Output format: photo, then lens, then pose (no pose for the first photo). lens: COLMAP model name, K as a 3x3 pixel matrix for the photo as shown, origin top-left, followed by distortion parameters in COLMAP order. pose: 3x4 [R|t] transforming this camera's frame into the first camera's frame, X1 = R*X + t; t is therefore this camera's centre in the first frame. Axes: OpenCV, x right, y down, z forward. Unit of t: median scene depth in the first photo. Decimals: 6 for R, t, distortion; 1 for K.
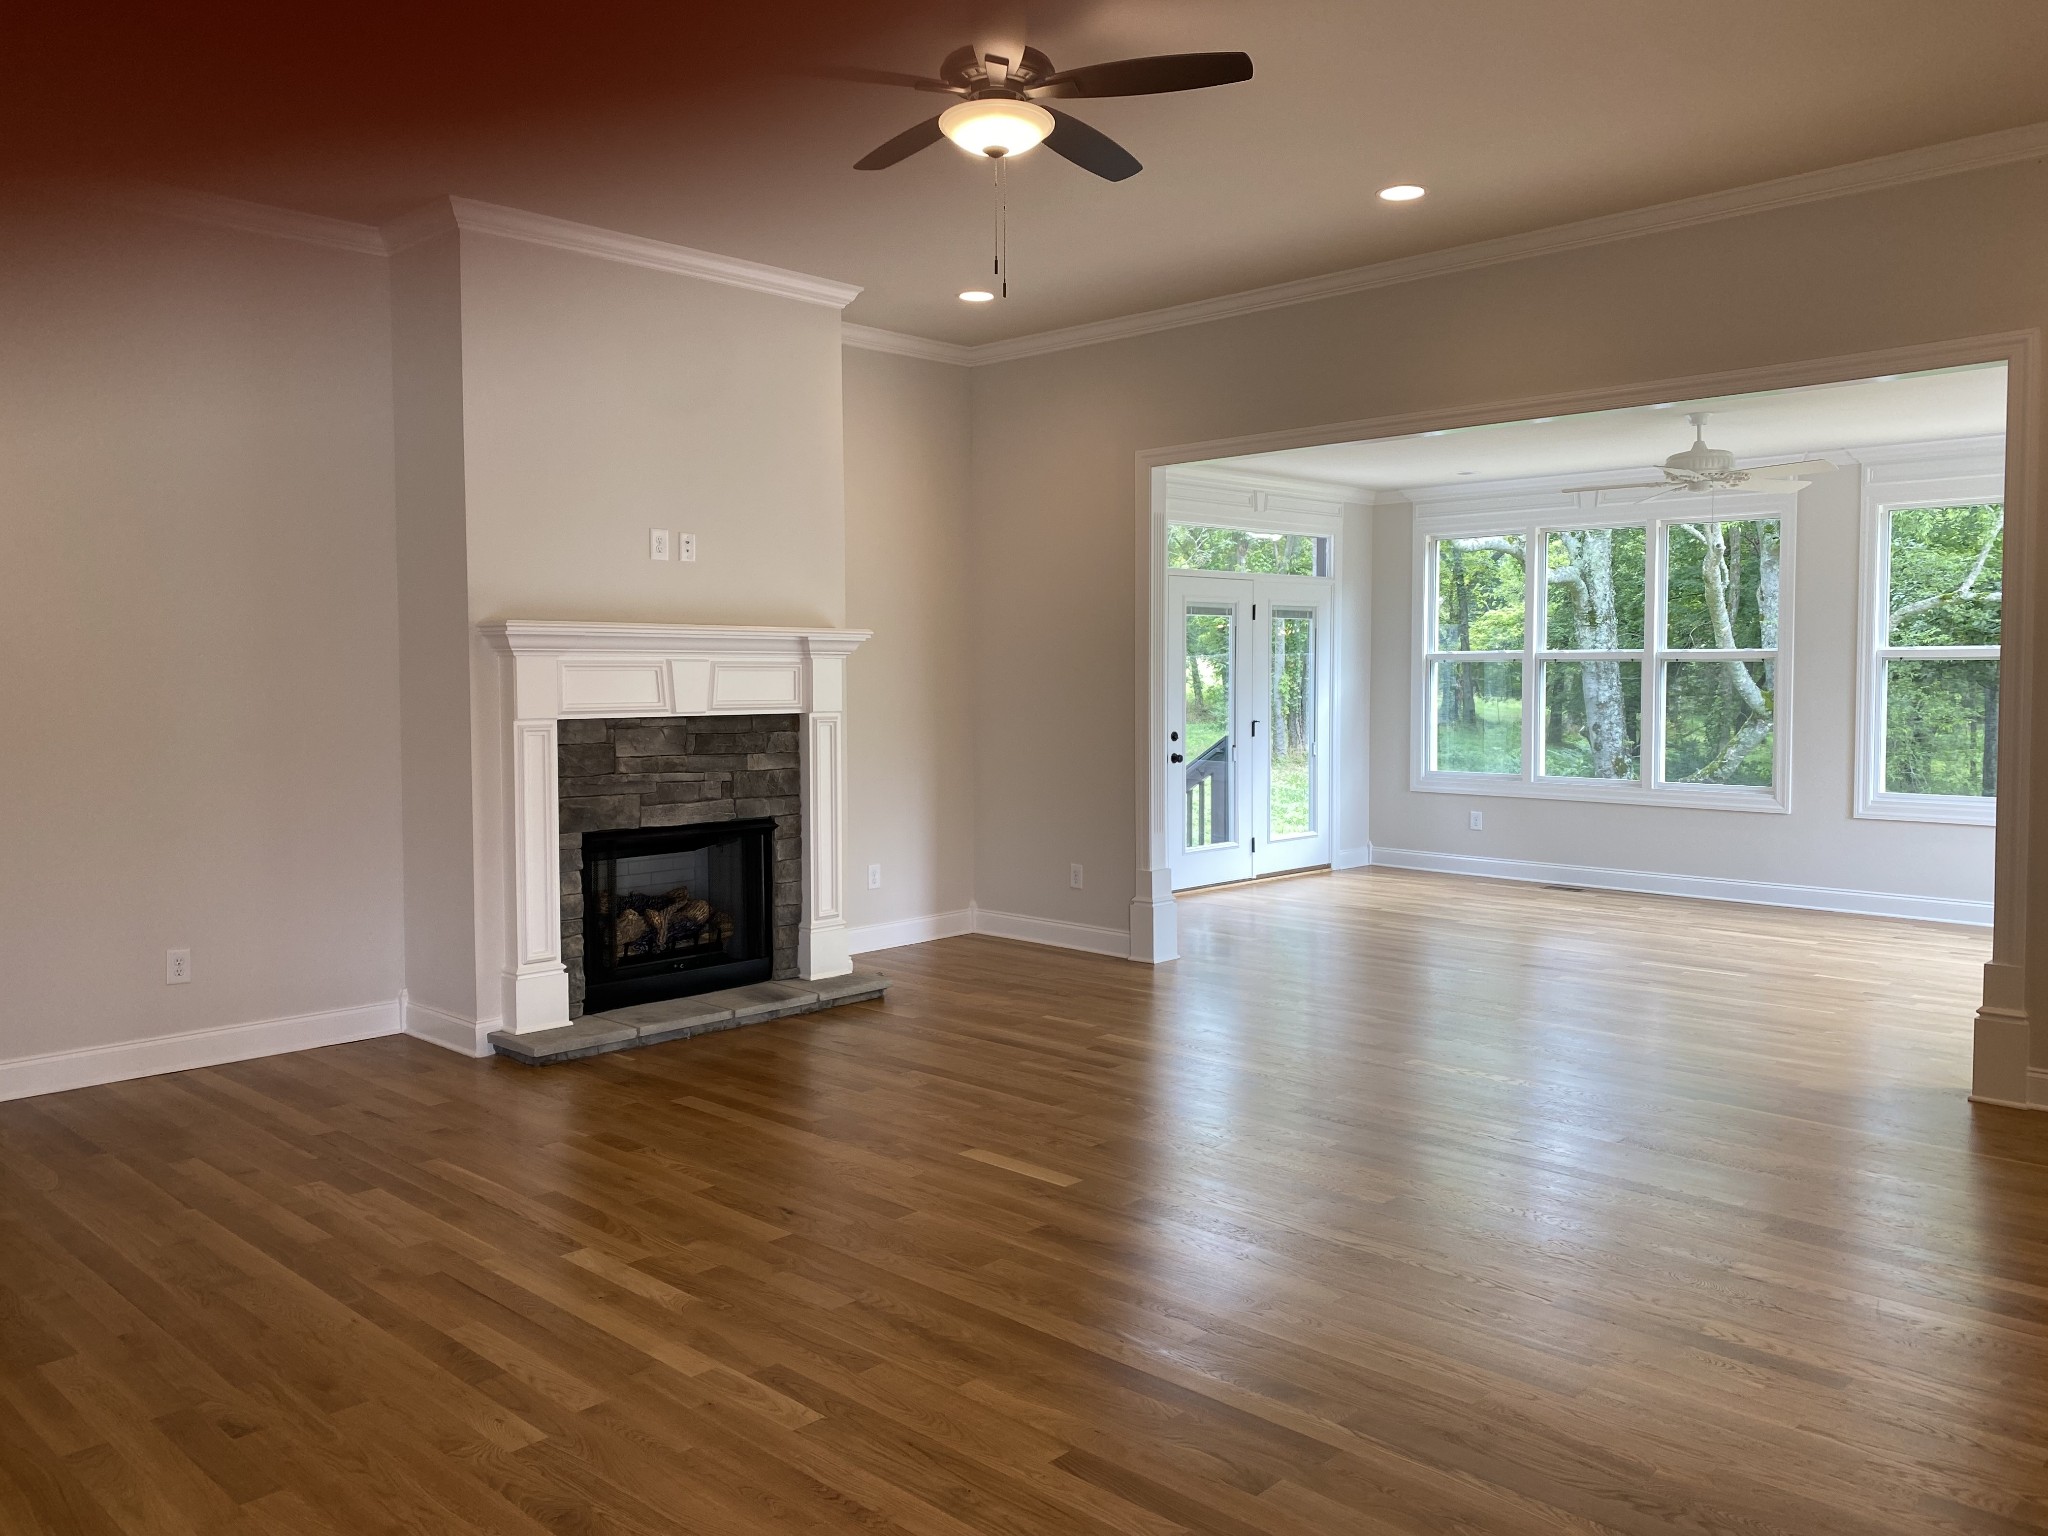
lens RADIAL K [[1560.6, 0, 1013.7], [0, 1560.6, 744.3], [0, 0, 1]] dist [0.064556, -0.085428]
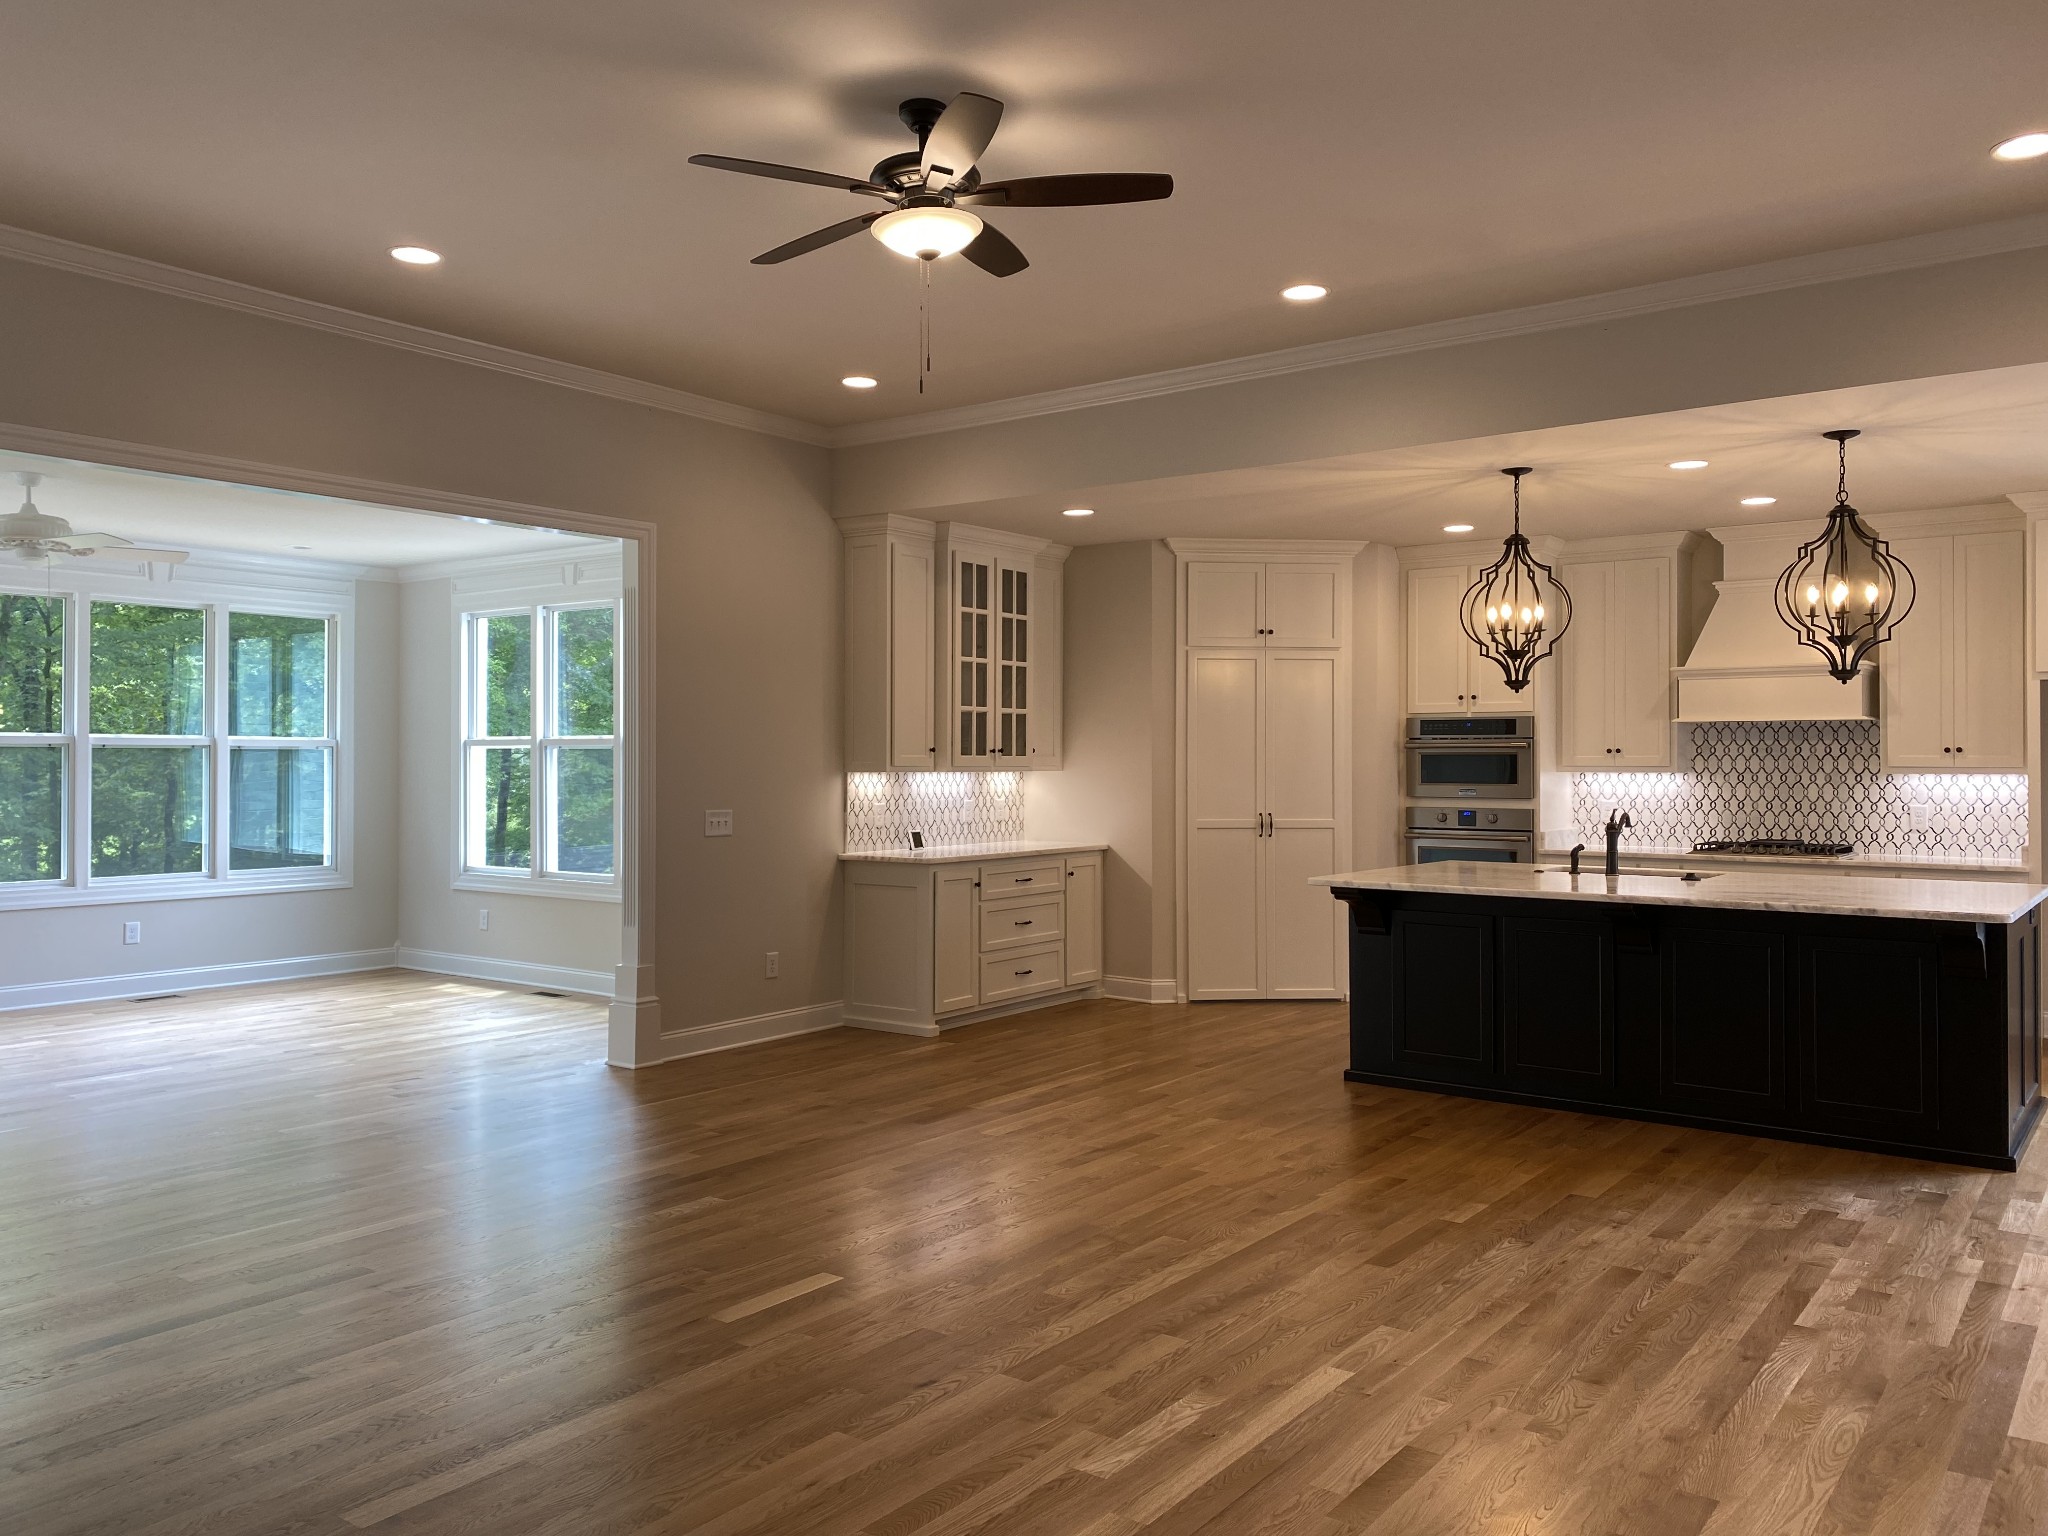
lens RADIAL K [[1560.6, 0, 1013.7], [0, 1560.6, 744.3], [0, 0, 1]] dist [0.064556, -0.085428]
pose [[-0.124133, 0.014180, 0.992164, -0.603131], [0.042846, 0.999042, -0.008918, -0.024085], [-0.991340, 0.041404, -0.124621, 0.629974]]
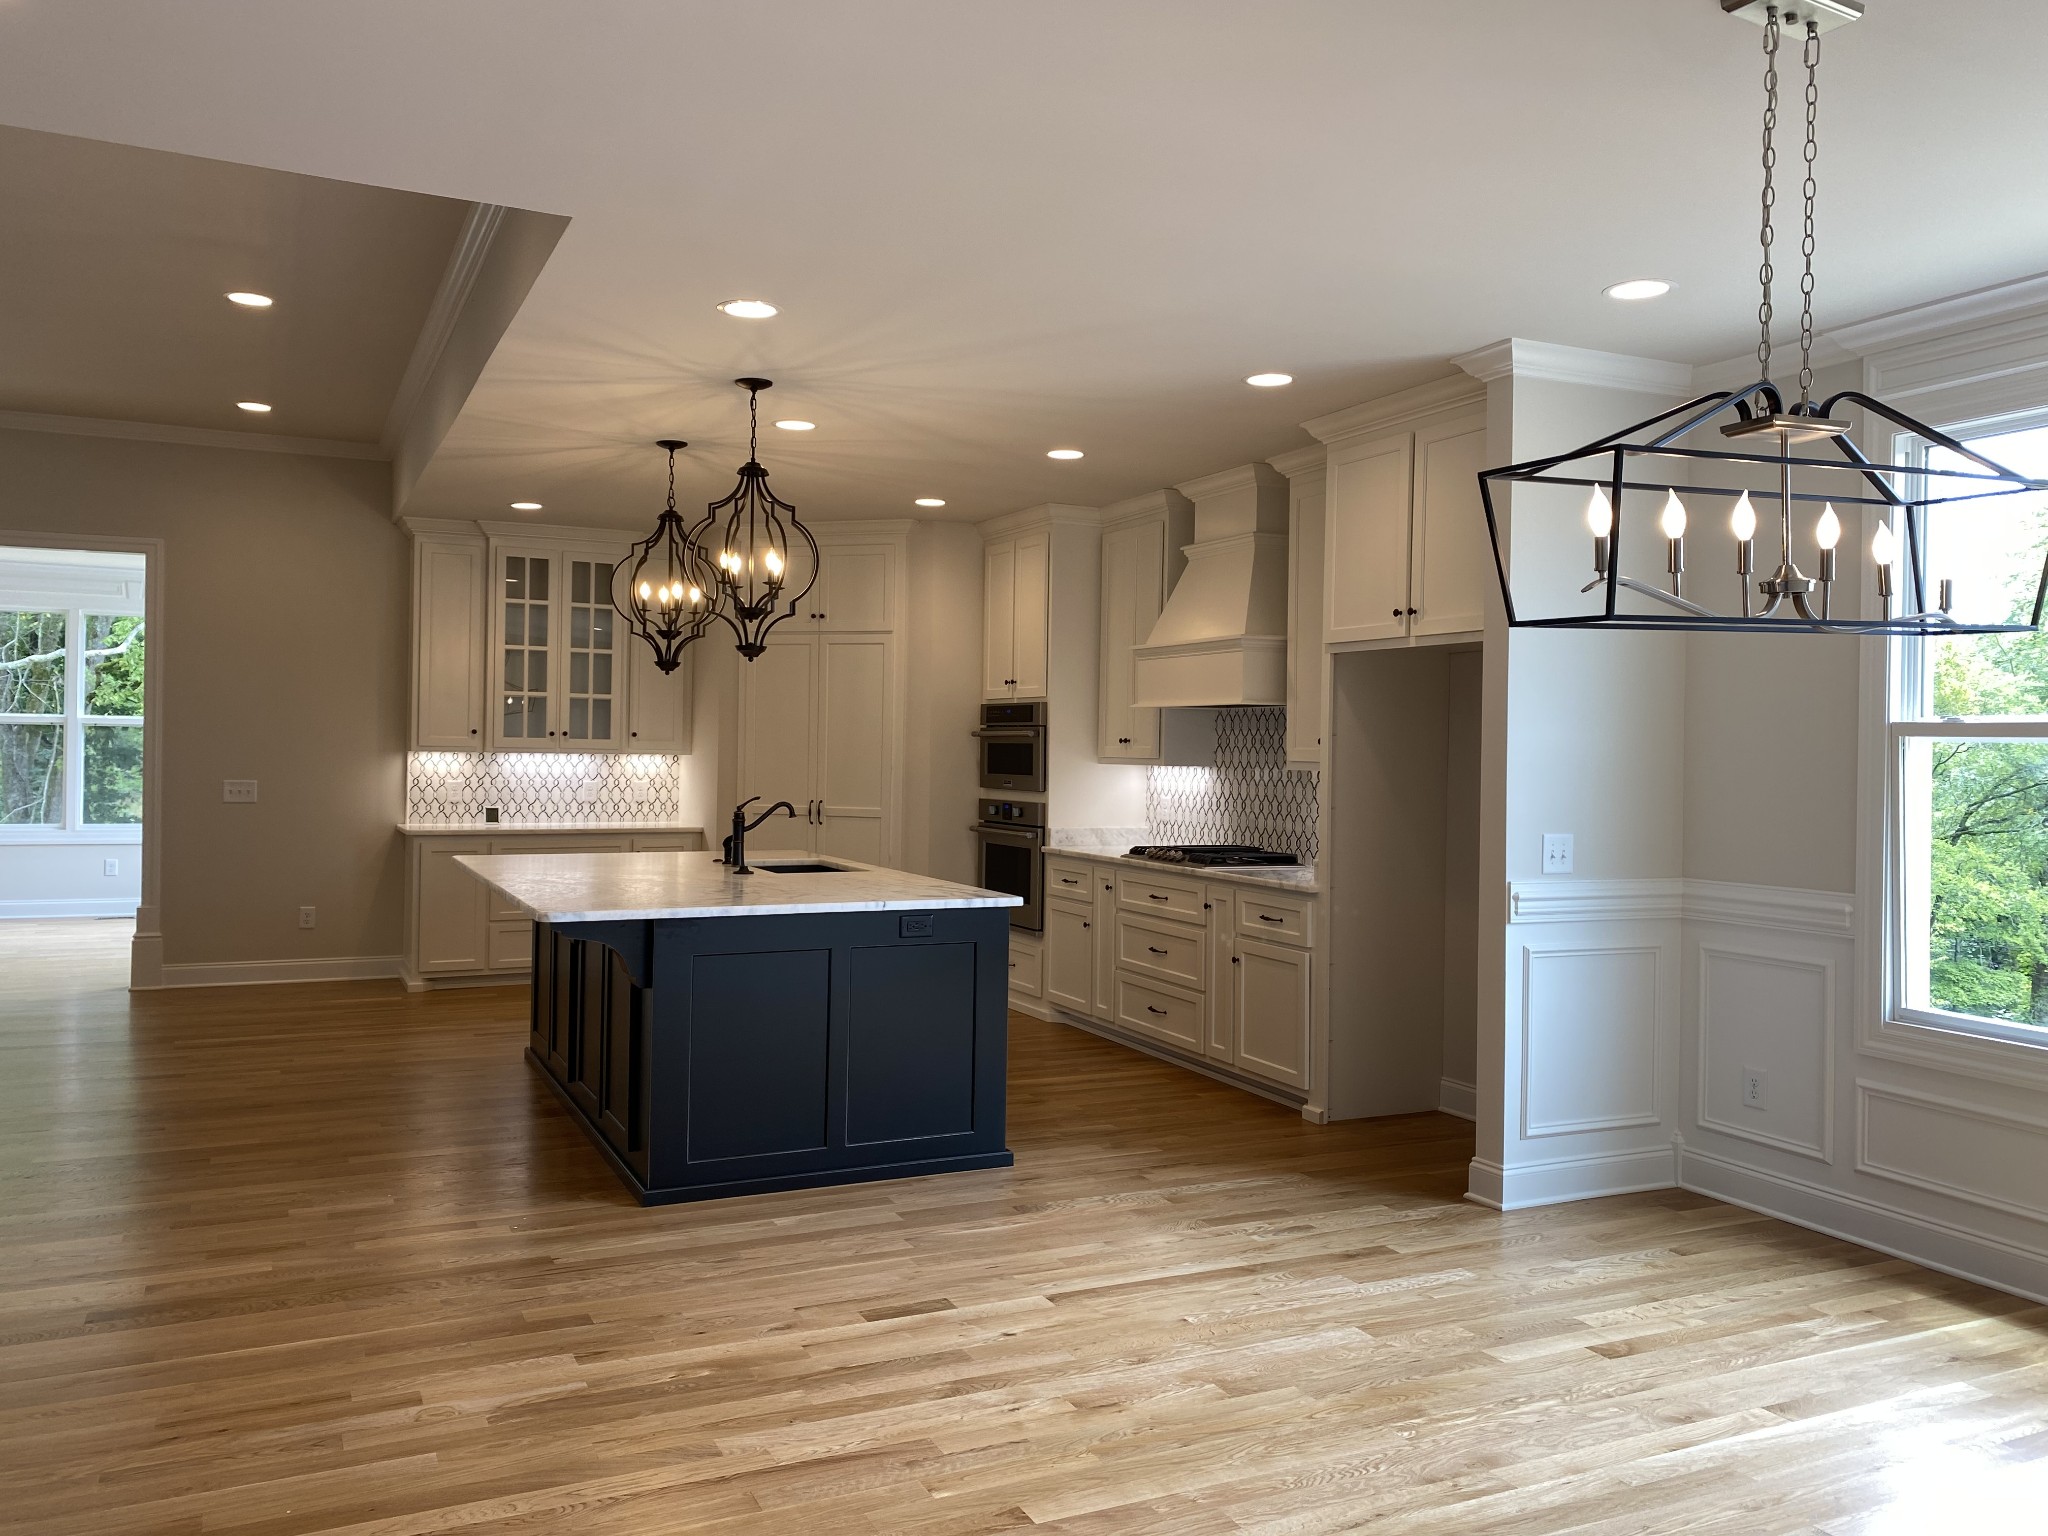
lens RADIAL K [[1560.6, 0, 1013.7], [0, 1560.6, 744.3], [0, 0, 1]] dist [0.064556, -0.085428]
pose [[0.345018, 0.012079, 0.938518, -0.481661], [0.023762, 0.999484, -0.021599, 0.016579], [-0.938295, 0.029753, 0.344553, -0.342689]]
